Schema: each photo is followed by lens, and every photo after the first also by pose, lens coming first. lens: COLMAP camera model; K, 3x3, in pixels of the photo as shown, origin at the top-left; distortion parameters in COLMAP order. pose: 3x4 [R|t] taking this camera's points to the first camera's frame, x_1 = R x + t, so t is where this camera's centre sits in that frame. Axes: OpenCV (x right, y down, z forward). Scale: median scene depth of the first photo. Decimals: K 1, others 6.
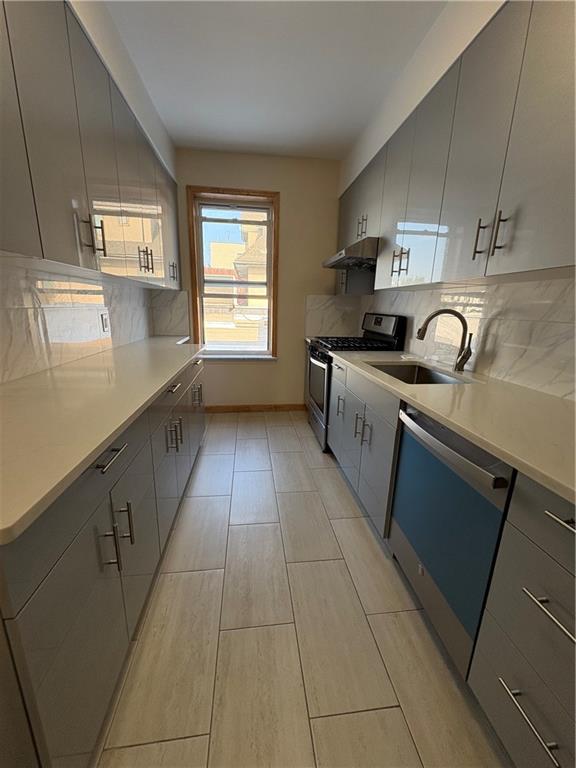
lens RADIAL K [[302.4, 0, 288.0], [0, 302.4, 384.0], [0, 0, 1]] dist [-0.000685, -0.000015]
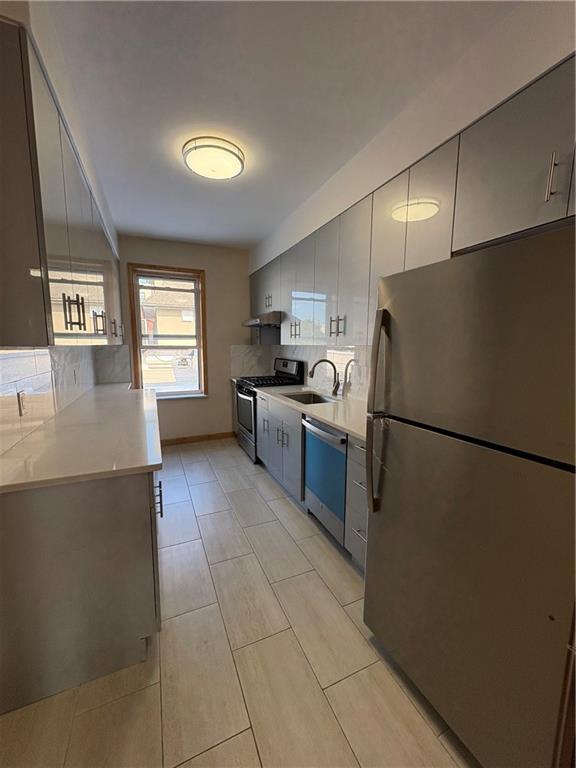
lens RADIAL K [[302.4, 0, 288.0], [0, 302.4, 384.0], [0, 0, 1]] dist [-0.000685, -0.000015]
pose [[0.955971, -0.059146, 0.287438, -0.105530], [0.091619, 0.990673, -0.100861, 0.027459], [-0.278792, 0.122756, 0.952474, -0.353223]]
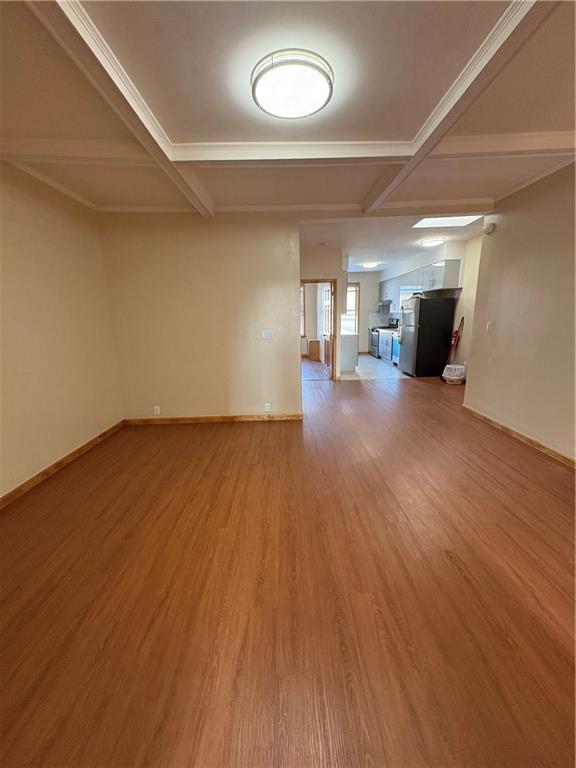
lens RADIAL K [[310.7, 0, 288.0], [0, 310.7, 384.0], [0, 0, 1]] dist [-0.000575, -0.000053]
pose [[0.992628, -0.024106, -0.118777, -0.505783], [0.019746, 0.999092, -0.037750, 0.658236], [0.119579, 0.035126, 0.992203, -2.780248]]
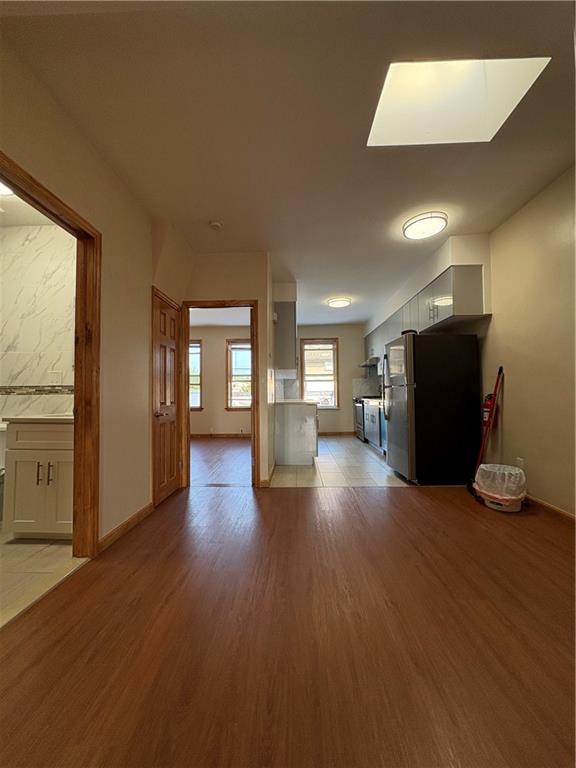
lens RADIAL K [[310.7, 0, 288.0], [0, 310.7, 384.0], [0, 0, 1]] dist [-0.000575, -0.000053]
pose [[0.987844, -0.042331, -0.149575, -0.081016], [-0.001927, 0.958799, -0.284079, 0.488024], [0.155438, 0.280914, 0.947062, -1.521795]]
